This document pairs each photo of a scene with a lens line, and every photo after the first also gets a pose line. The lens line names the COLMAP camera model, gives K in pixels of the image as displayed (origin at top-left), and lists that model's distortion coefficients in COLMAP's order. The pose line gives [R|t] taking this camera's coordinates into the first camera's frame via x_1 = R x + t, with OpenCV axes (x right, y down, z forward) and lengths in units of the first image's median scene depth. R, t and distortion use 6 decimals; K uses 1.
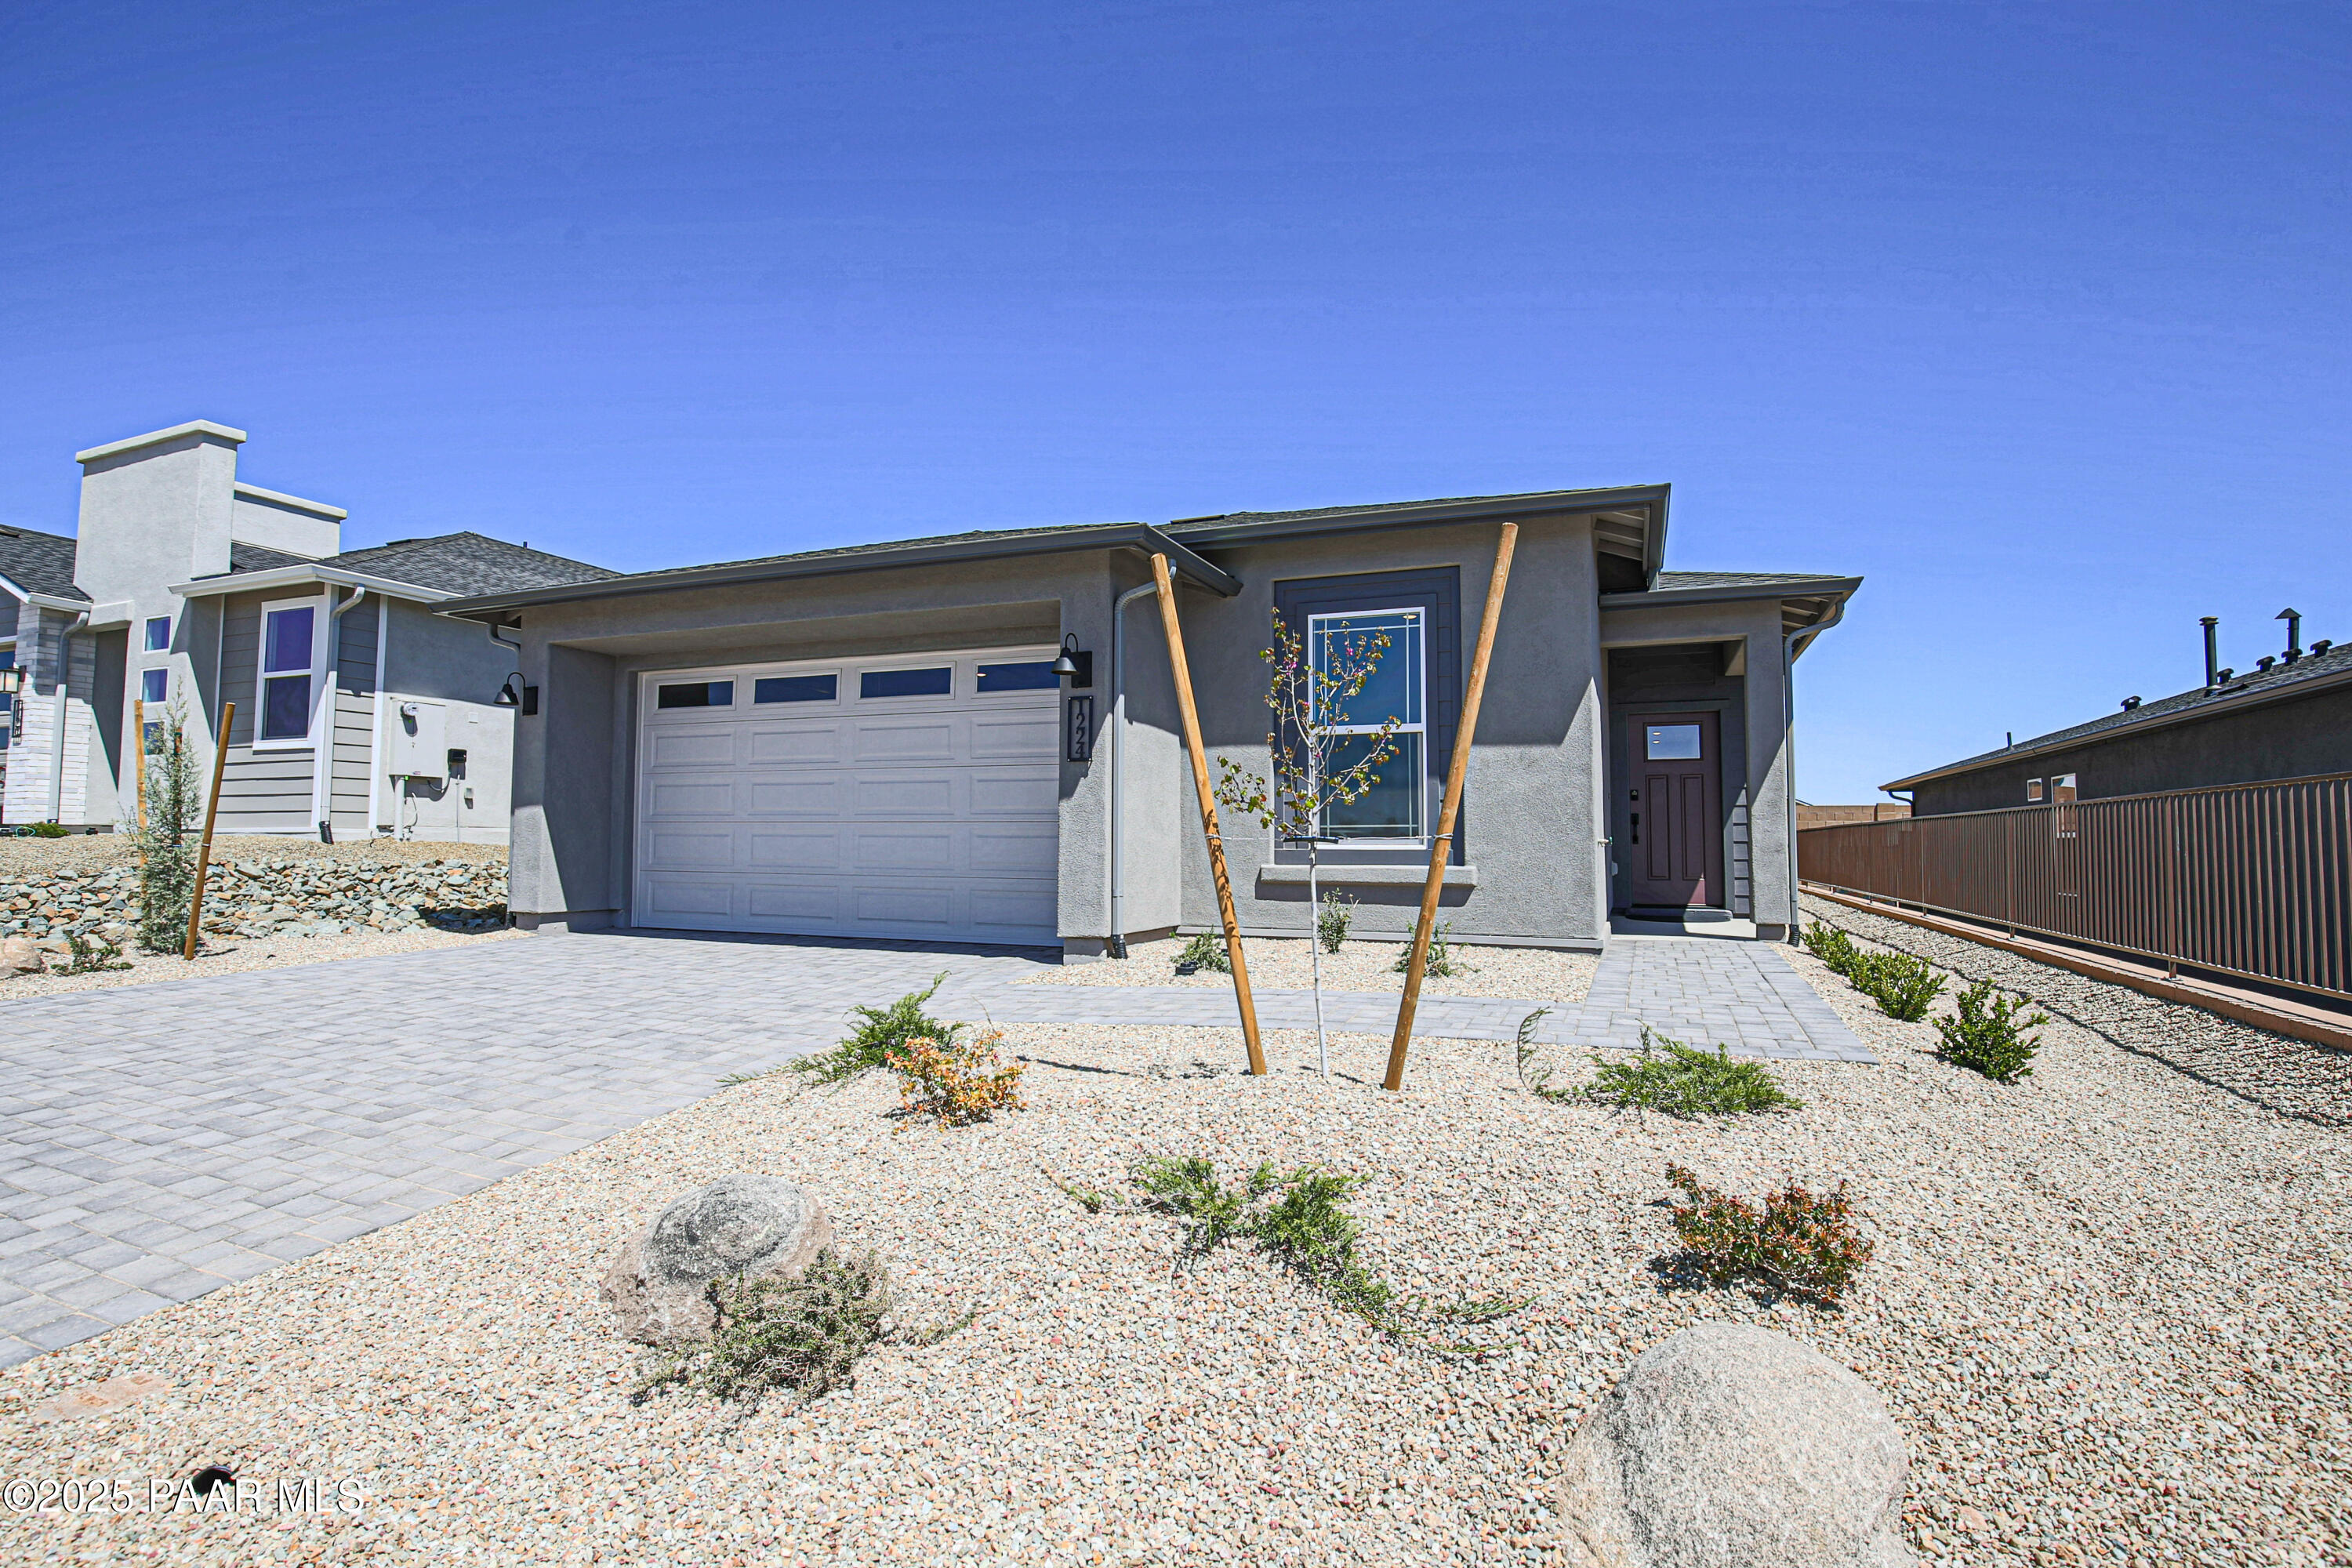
lens RADIAL K [[1142.2, 0, 1187.8], [0, 1142.2, 770.0], [0, 0, 1]] dist [-0.033372, 0.001436]
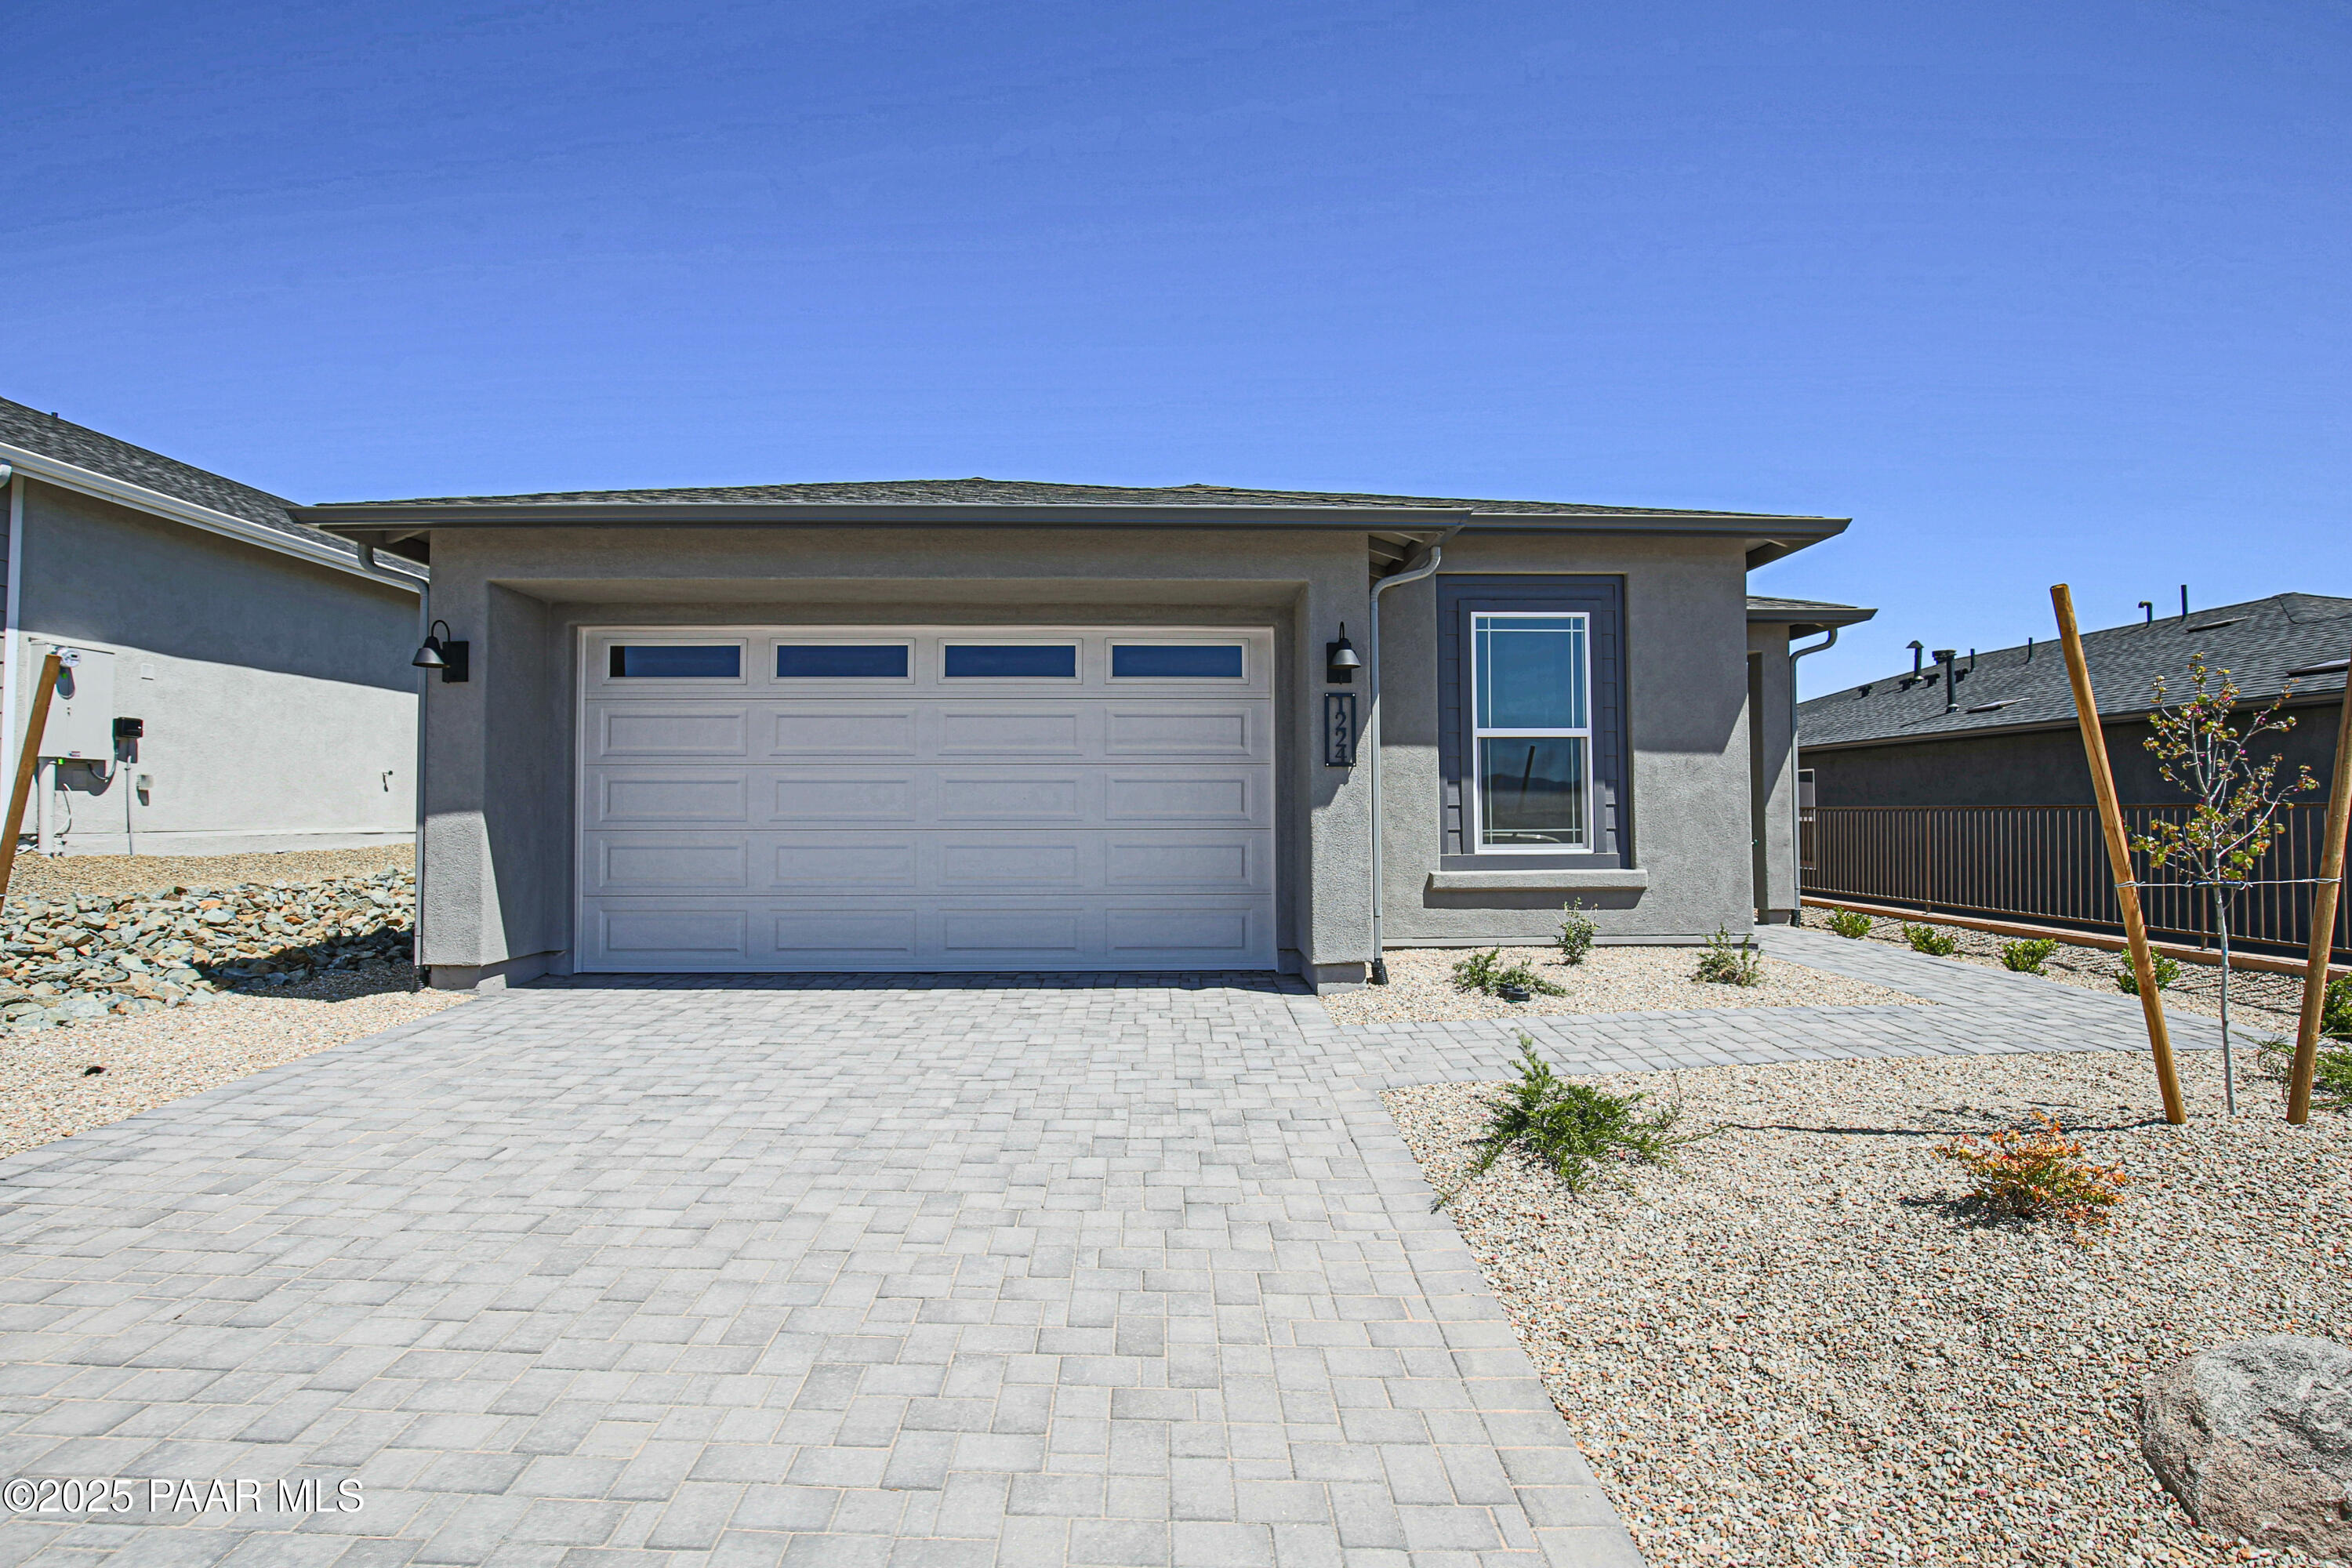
lens RADIAL K [[1142.2, 0, 1187.8], [0, 1142.2, 770.0], [0, 0, 1]] dist [-0.033372, 0.001436]
pose [[0.918598, 0.005947, 0.395147, -0.455055], [-0.016941, 0.999560, 0.024339, -0.019858], [-0.394829, -0.029052, 0.918295, 0.188814]]
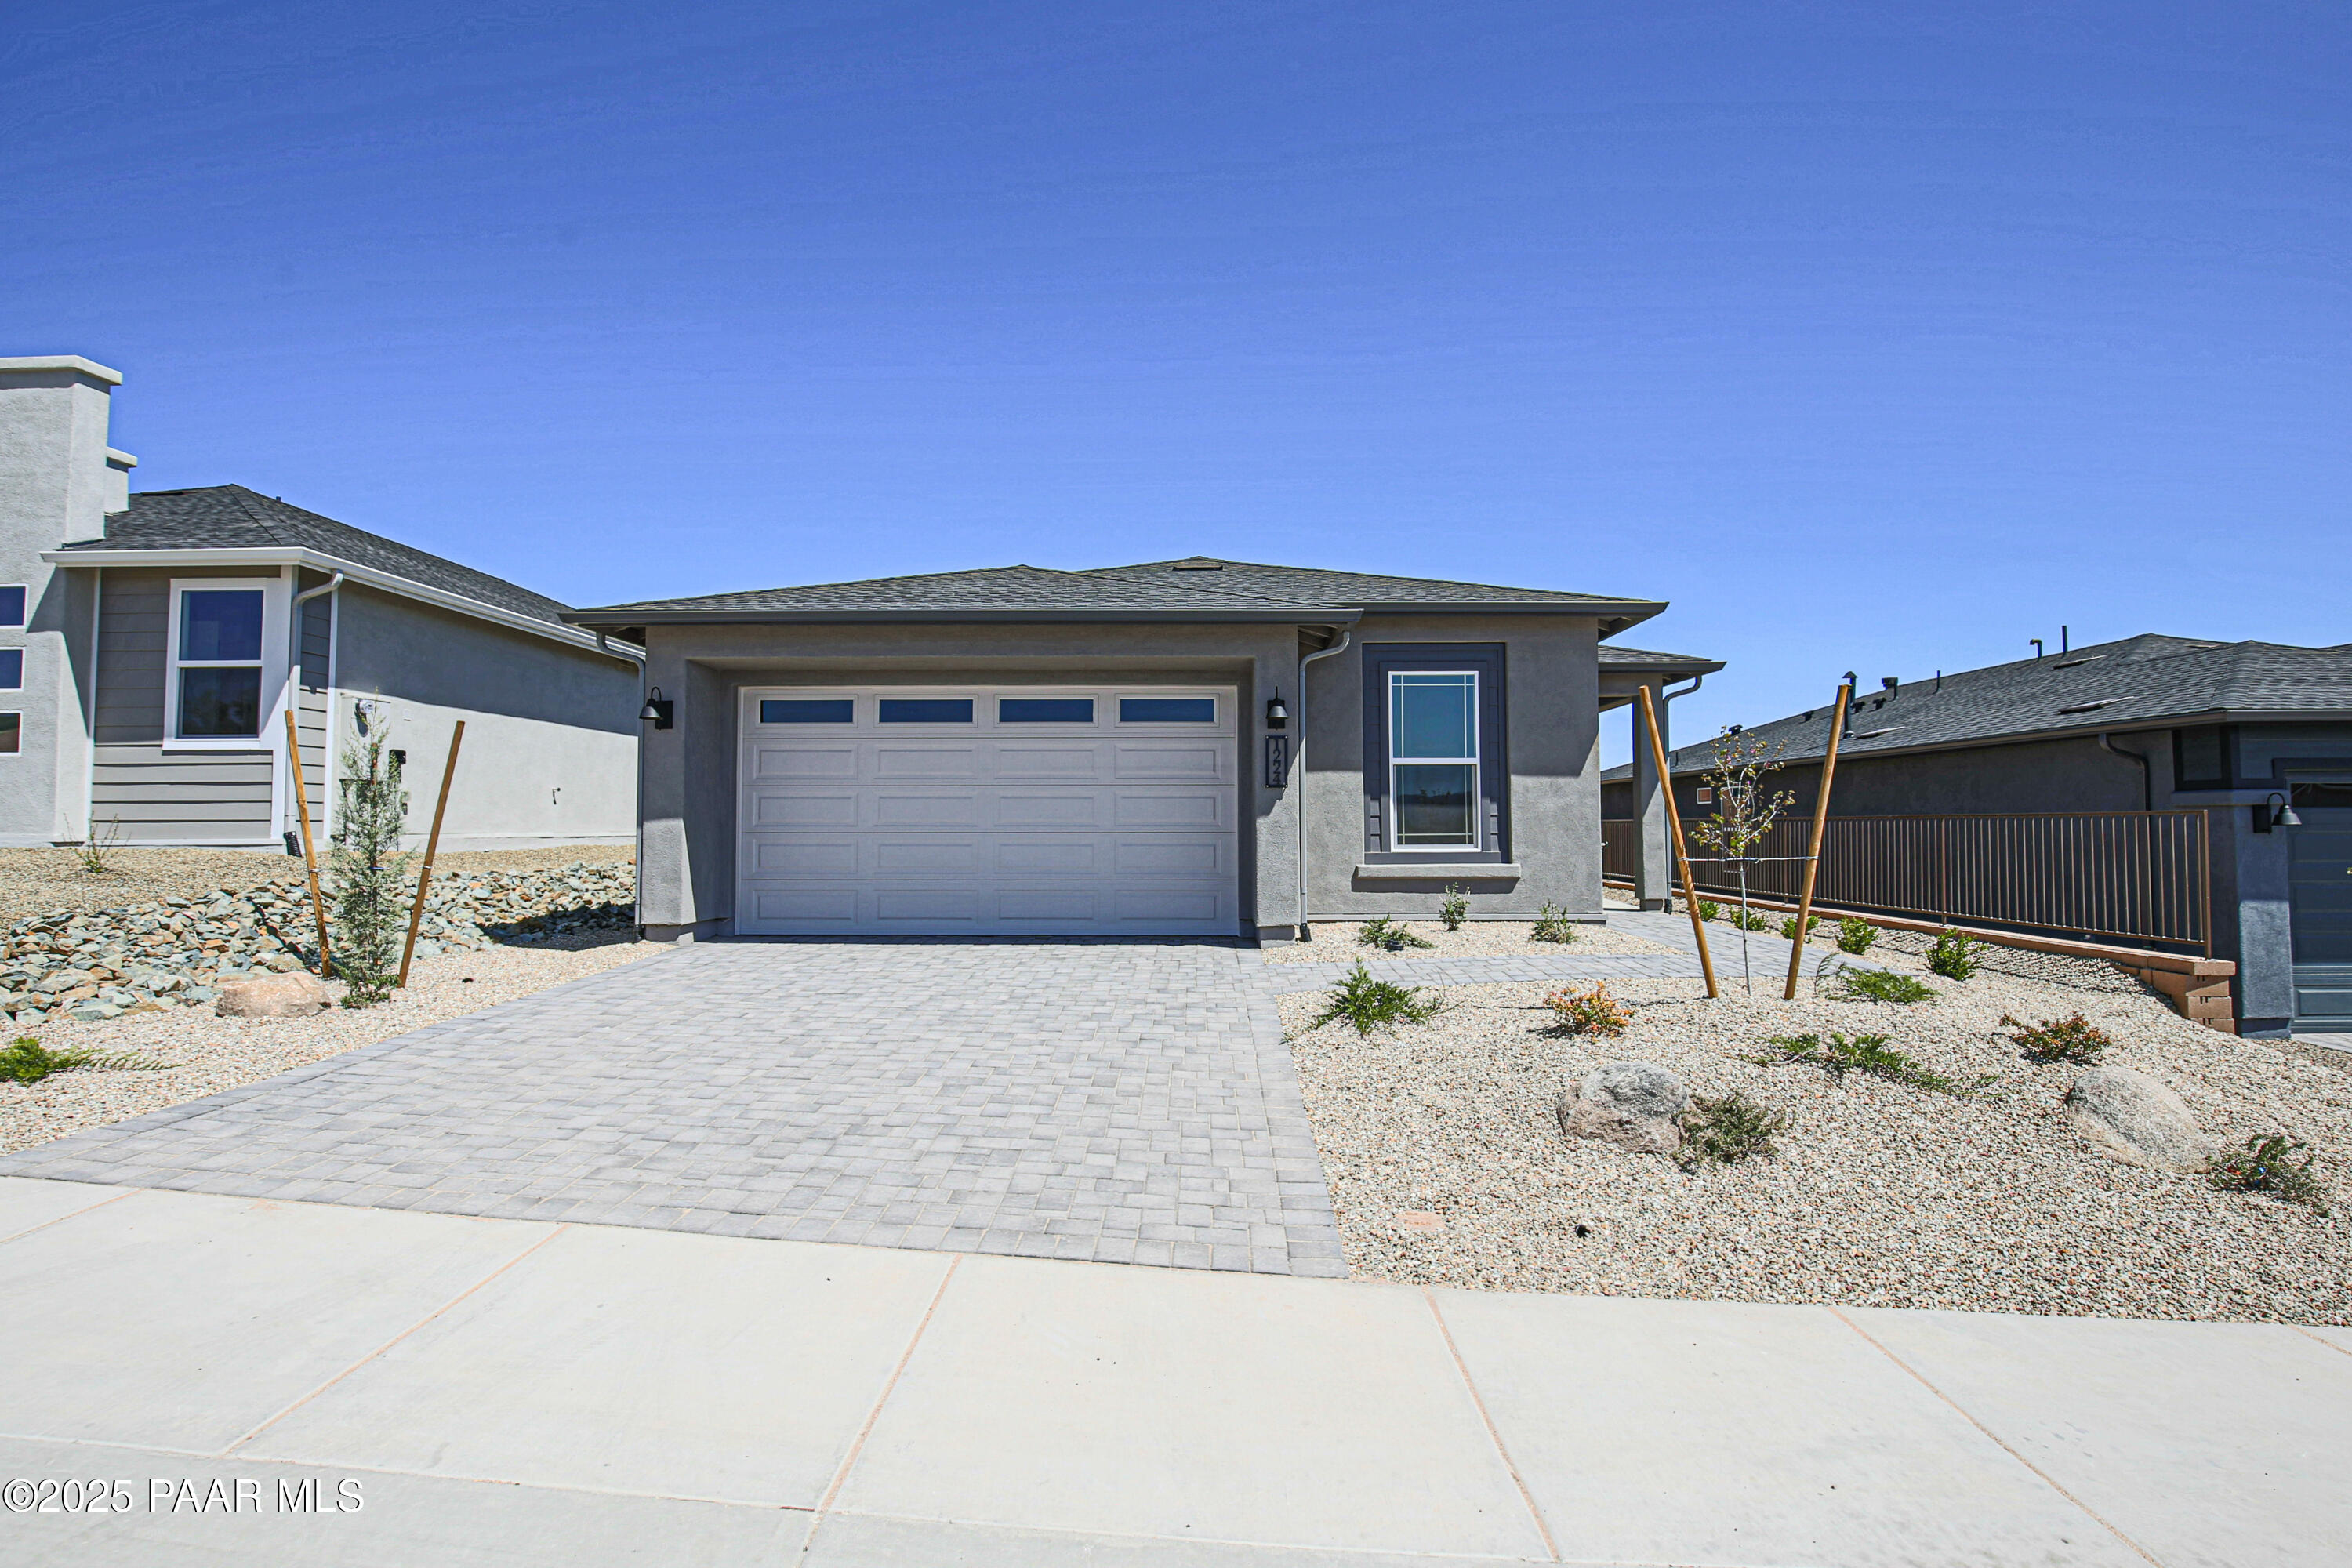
lens RADIAL K [[1142.2, 0, 1187.8], [0, 1142.2, 770.0], [0, 0, 1]] dist [-0.033372, 0.001436]
pose [[0.932727, 0.010601, 0.360426, -0.526314], [-0.016339, 0.999784, 0.012877, -0.033914], [-0.360212, -0.017900, 0.932699, -0.116971]]
